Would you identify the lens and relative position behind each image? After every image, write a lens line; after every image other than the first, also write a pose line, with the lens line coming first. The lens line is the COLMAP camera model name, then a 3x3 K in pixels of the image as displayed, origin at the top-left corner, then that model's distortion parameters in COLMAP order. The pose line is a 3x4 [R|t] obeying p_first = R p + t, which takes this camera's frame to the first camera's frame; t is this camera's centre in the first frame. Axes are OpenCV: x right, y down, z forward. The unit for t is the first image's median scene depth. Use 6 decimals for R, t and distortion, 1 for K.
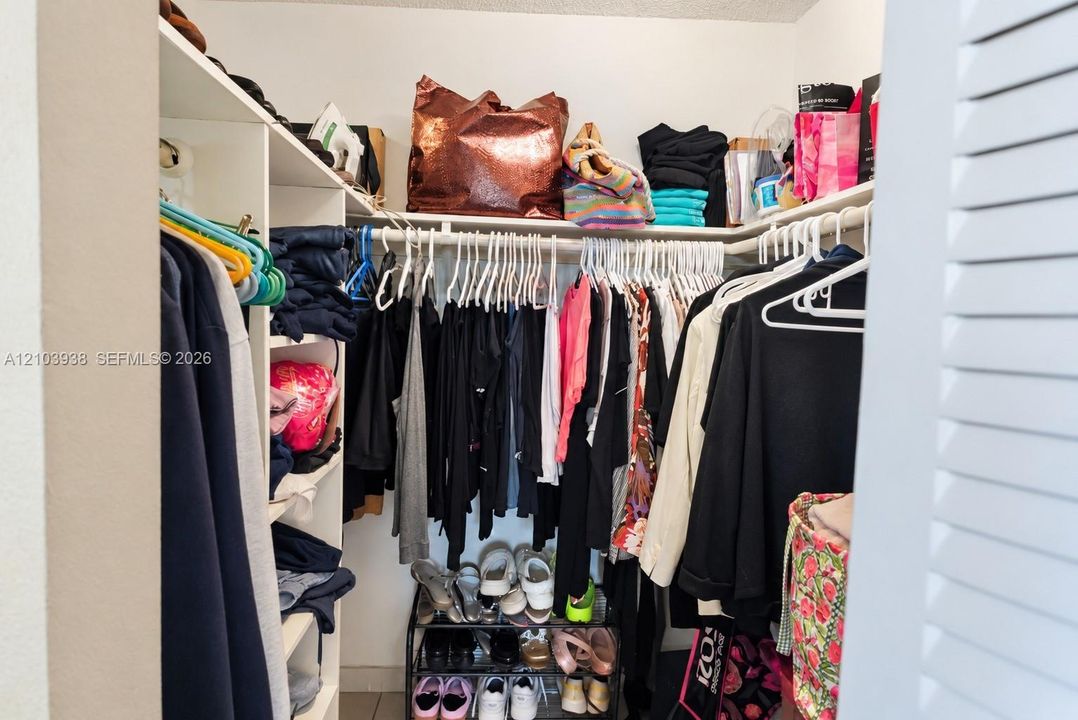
lens RADIAL K [[596.0, 0, 539.0], [0, 596.0, 360.0], [0, 0, 1]] dist [0.000506, 0.000621]
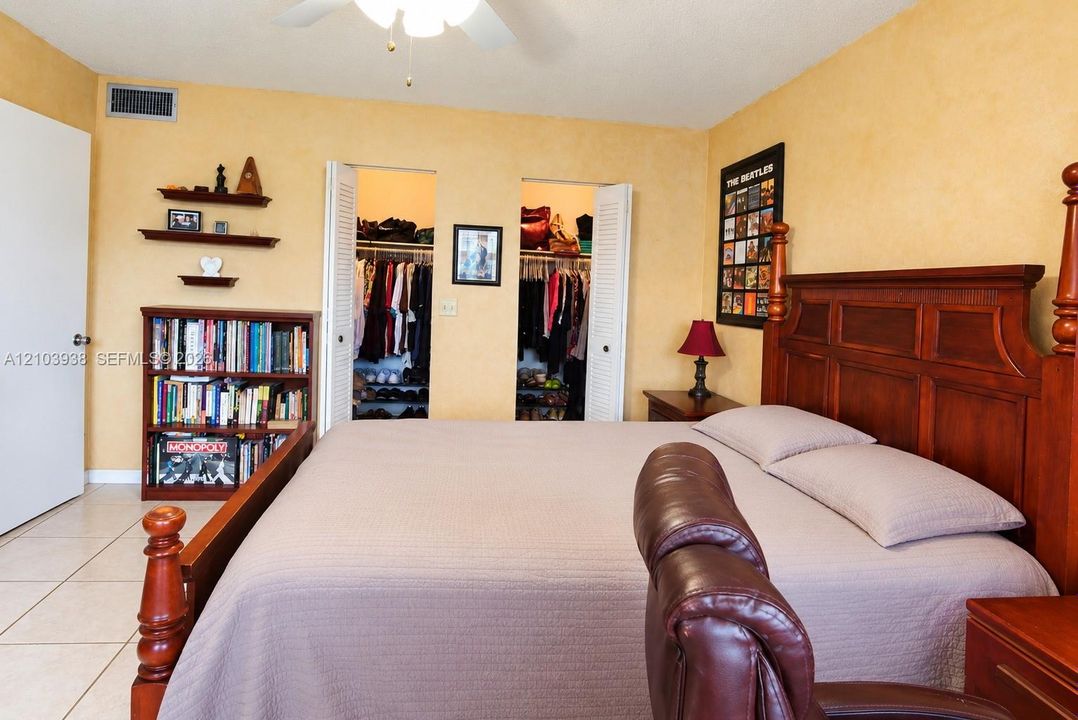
lens RADIAL K [[596.0, 0, 539.0], [0, 596.0, 360.0], [0, 0, 1]] dist [0.000506, 0.000621]
pose [[0.997399, -0.004461, 0.071942, -0.226666], [0.005797, 0.999814, -0.018378, 0.360535], [-0.071846, 0.018747, 0.997240, -1.931868]]
